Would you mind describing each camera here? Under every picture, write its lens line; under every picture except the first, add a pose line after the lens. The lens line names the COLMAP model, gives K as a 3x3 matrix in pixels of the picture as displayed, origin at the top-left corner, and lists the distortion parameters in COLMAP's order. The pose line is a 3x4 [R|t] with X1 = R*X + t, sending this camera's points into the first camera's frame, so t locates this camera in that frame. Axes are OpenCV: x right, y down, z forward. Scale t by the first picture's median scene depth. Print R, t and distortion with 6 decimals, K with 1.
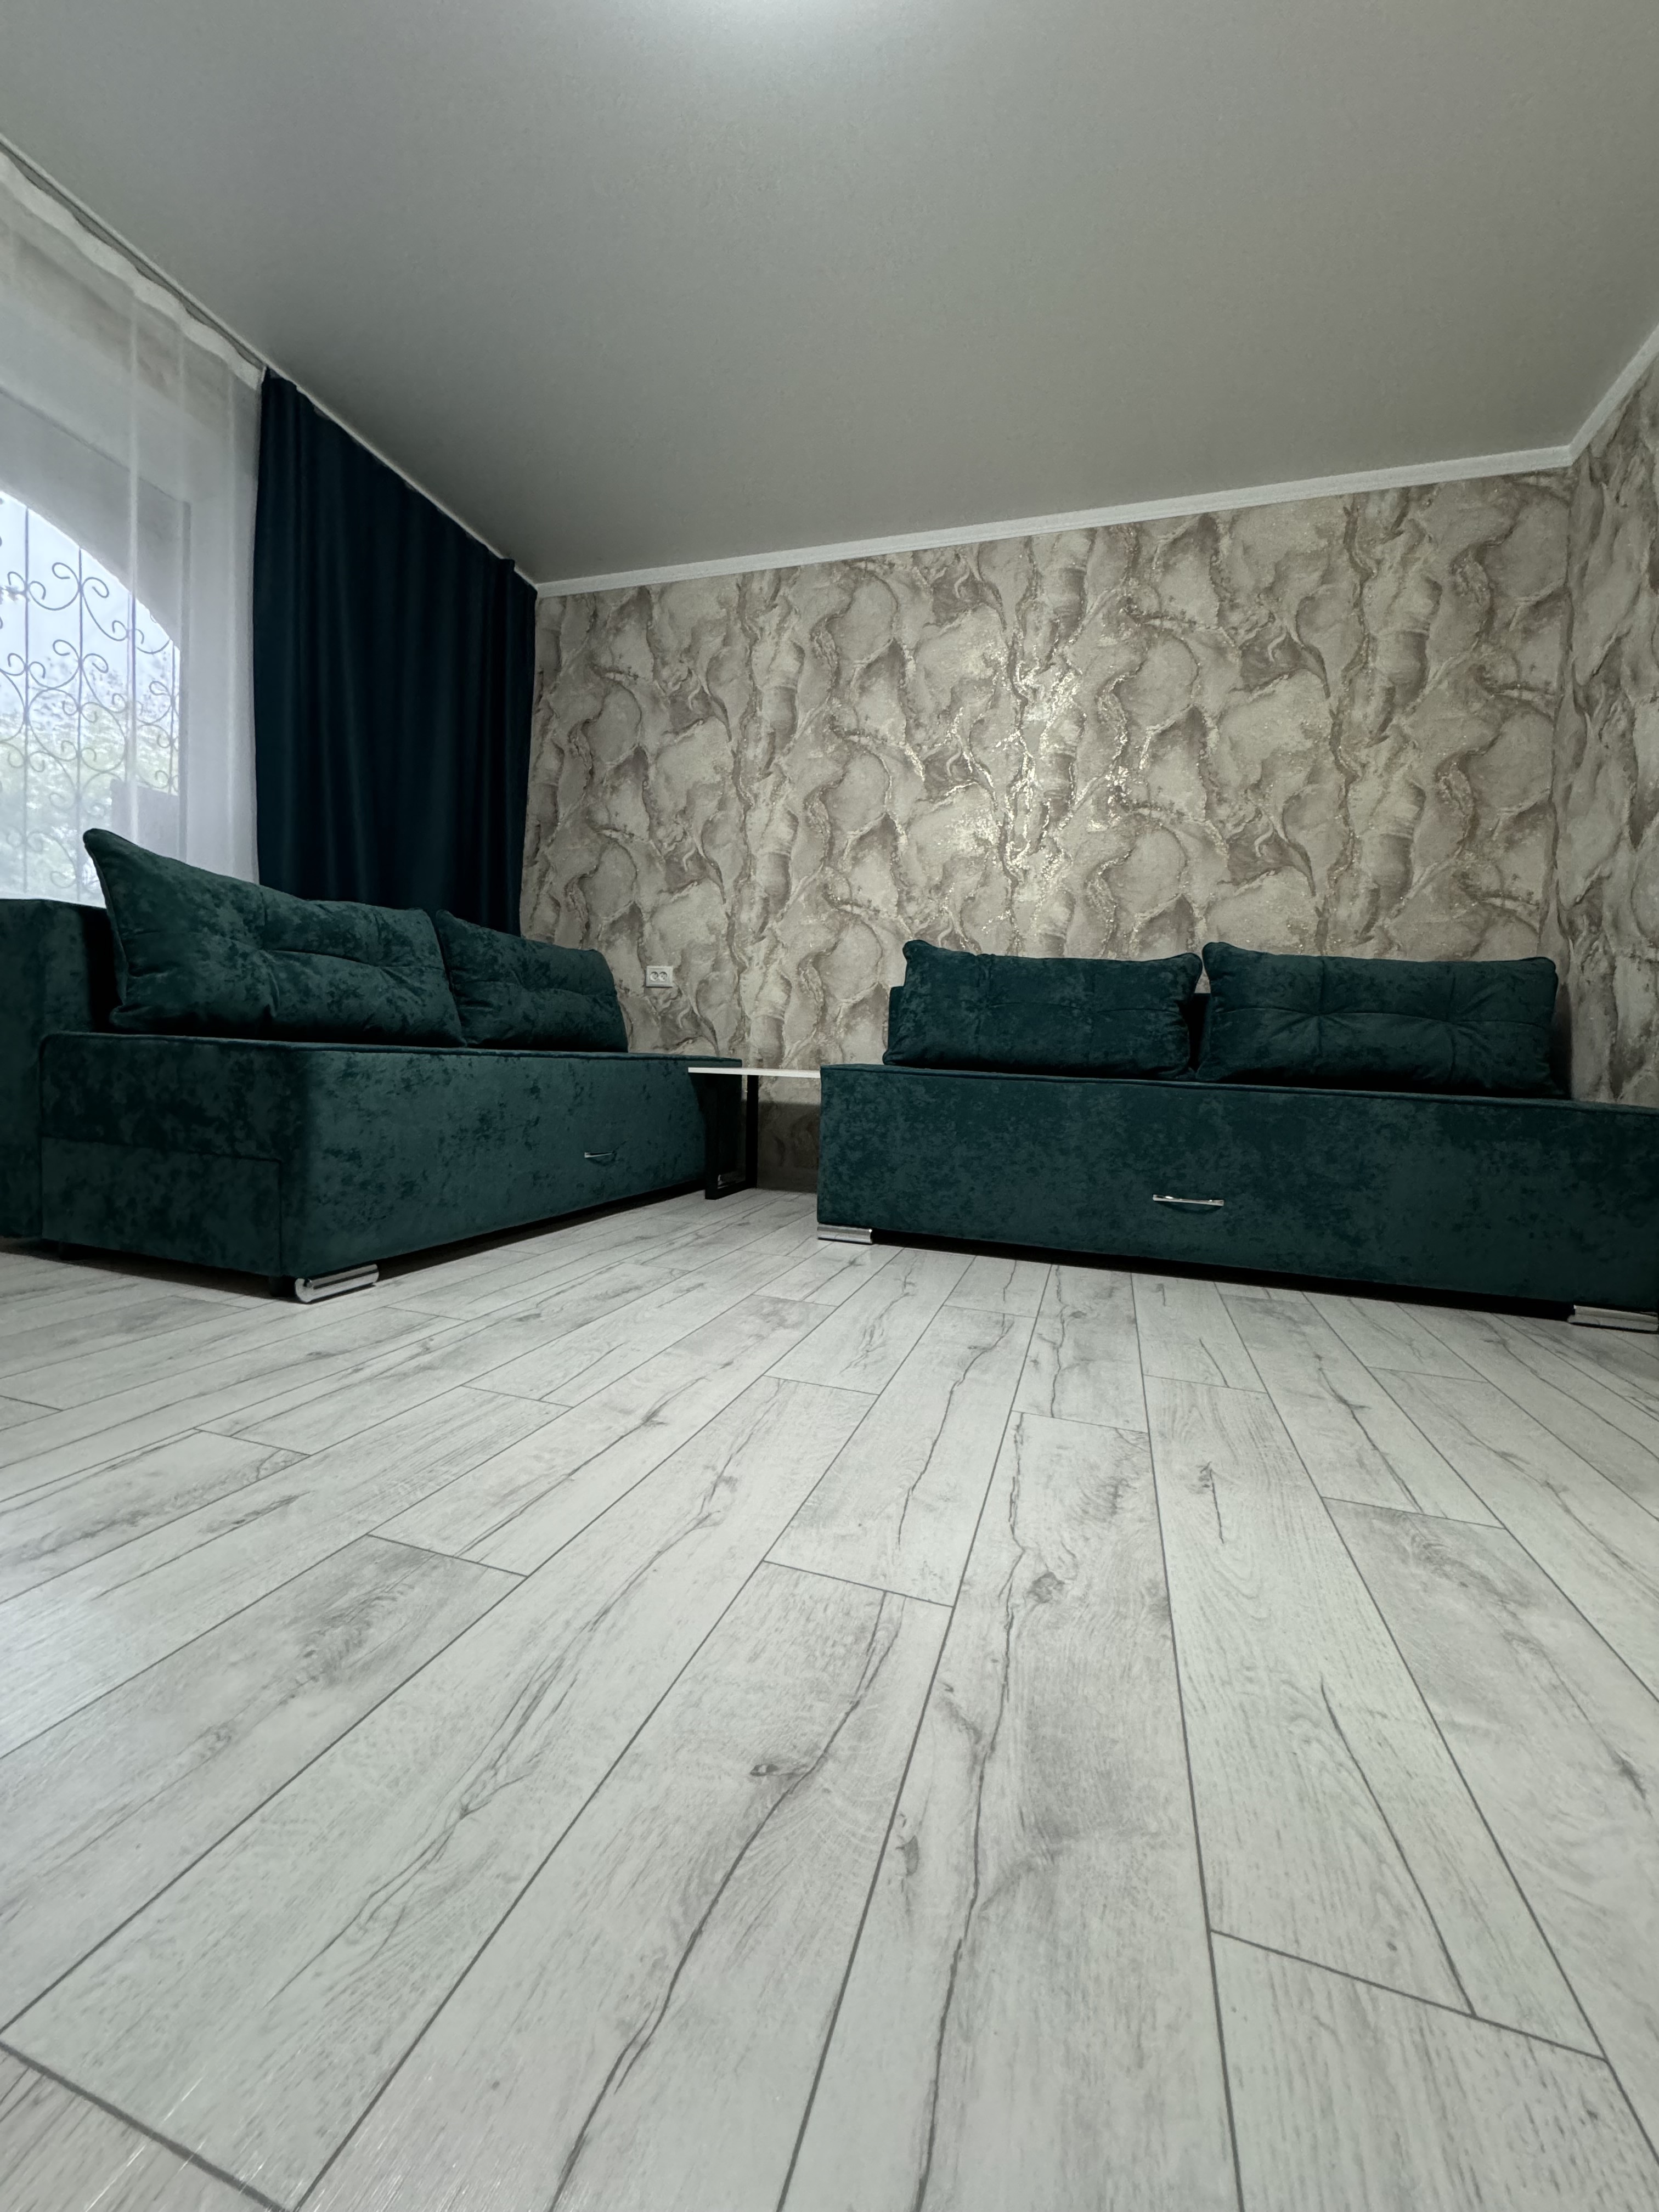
lens RADIAL K [[880.9, 0, 827.2], [0, 880.9, 1109.9], [0, 0, 1]] dist [-0.001673, 0.000131]
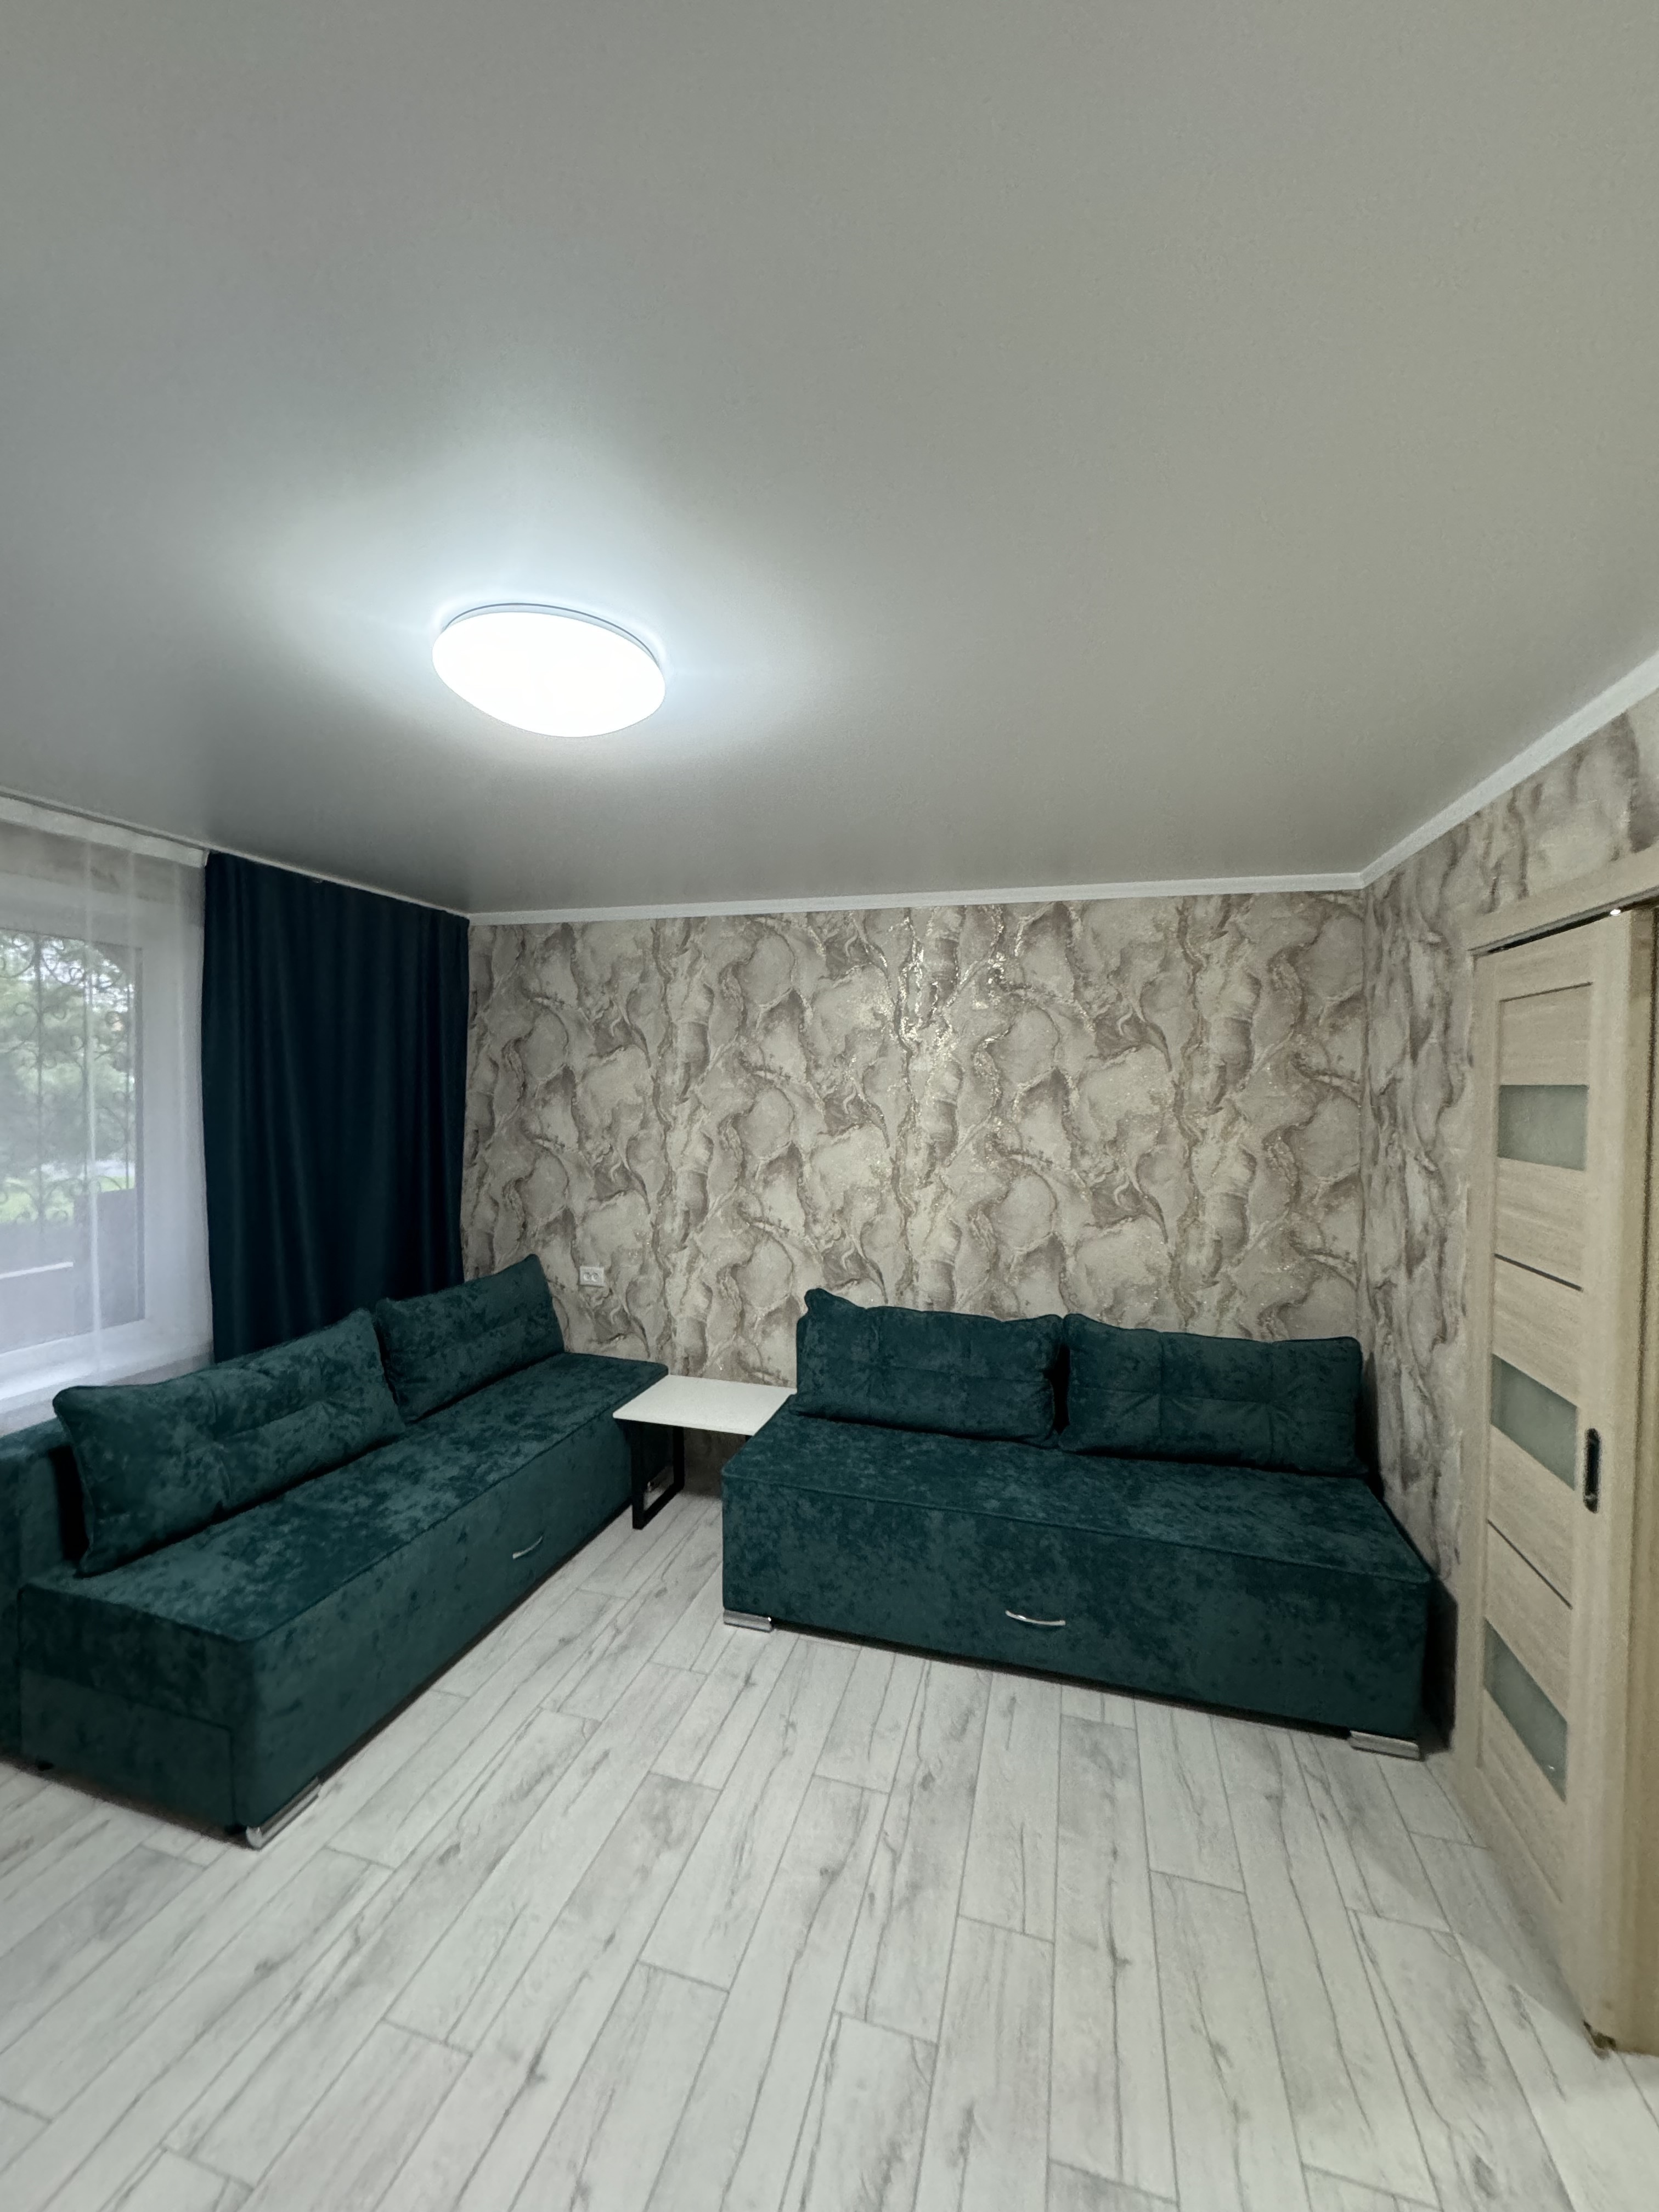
lens RADIAL K [[880.9, 0, 825.3], [0, 880.9, 1108.3], [0, 0, 1]] dist [-0.001673, 0.000131]
pose [[0.999135, -0.033036, 0.025248, 0.148464], [0.033603, 0.999185, -0.022367, -0.635048], [-0.024489, 0.023196, 0.999431, -0.184540]]
